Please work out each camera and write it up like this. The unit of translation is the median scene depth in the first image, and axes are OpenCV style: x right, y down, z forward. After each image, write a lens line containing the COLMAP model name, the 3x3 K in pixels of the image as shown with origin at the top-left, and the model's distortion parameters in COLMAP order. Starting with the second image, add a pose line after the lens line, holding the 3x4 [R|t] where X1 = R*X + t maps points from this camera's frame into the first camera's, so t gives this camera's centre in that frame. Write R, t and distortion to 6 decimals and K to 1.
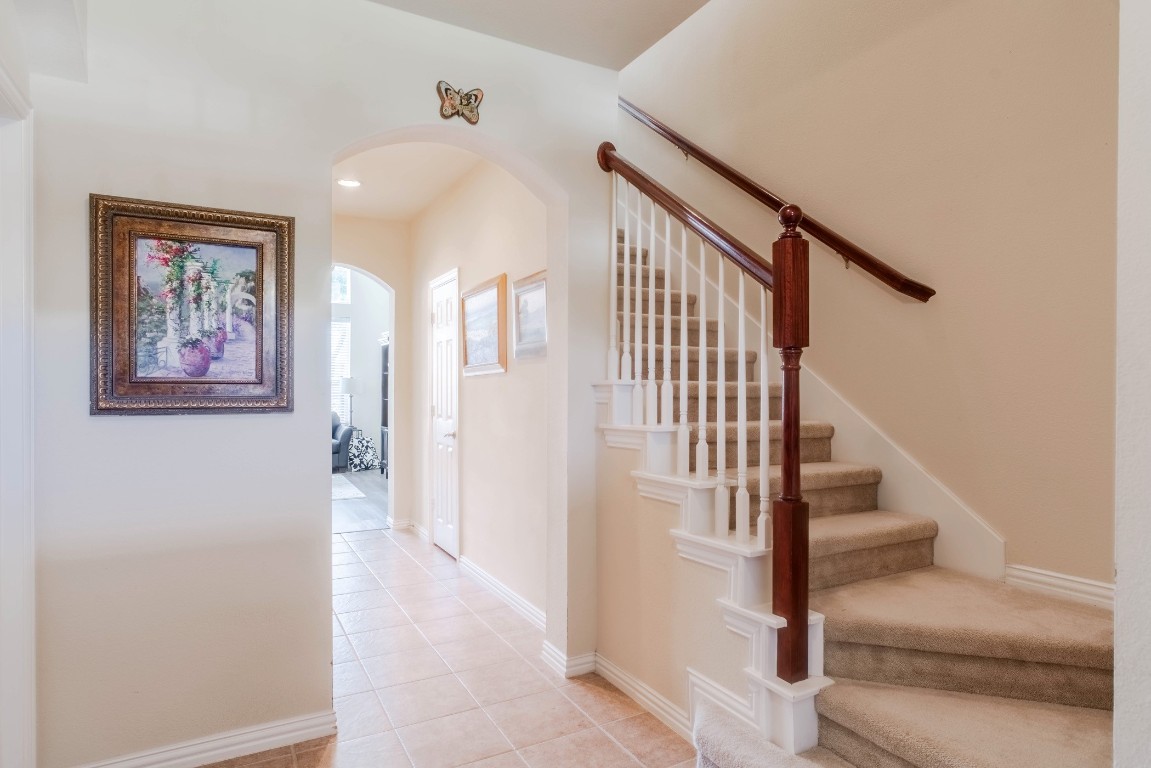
lens RADIAL K [[651.5, 0, 578.0], [0, 651.5, 386.4], [0, 0, 1]] dist [-0.014519, 0.012096]
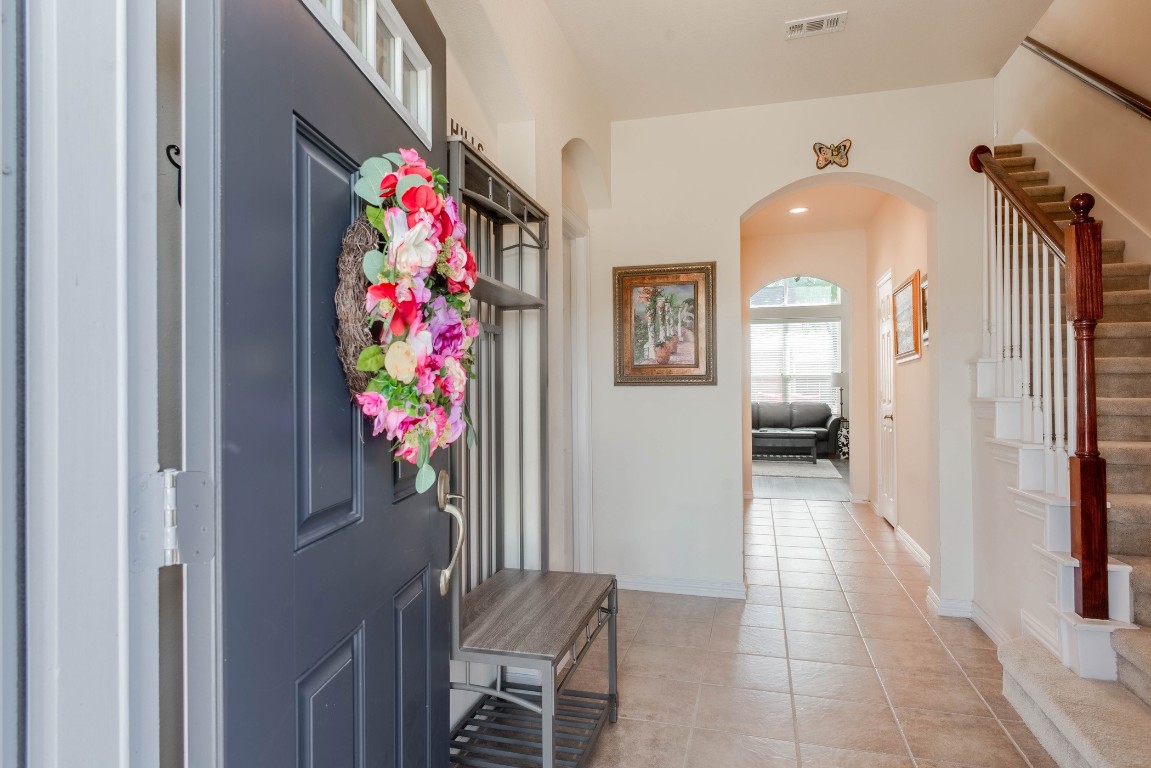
lens RADIAL K [[651.5, 0, 574.5], [0, 651.5, 383.9], [0, 0, 1]] dist [-0.014519, 0.012096]
pose [[0.712002, -0.010556, -0.702098, 0.438656], [0.007631, 0.999944, -0.007296, 0.046917], [0.702136, -0.000163, 0.712043, -0.375877]]
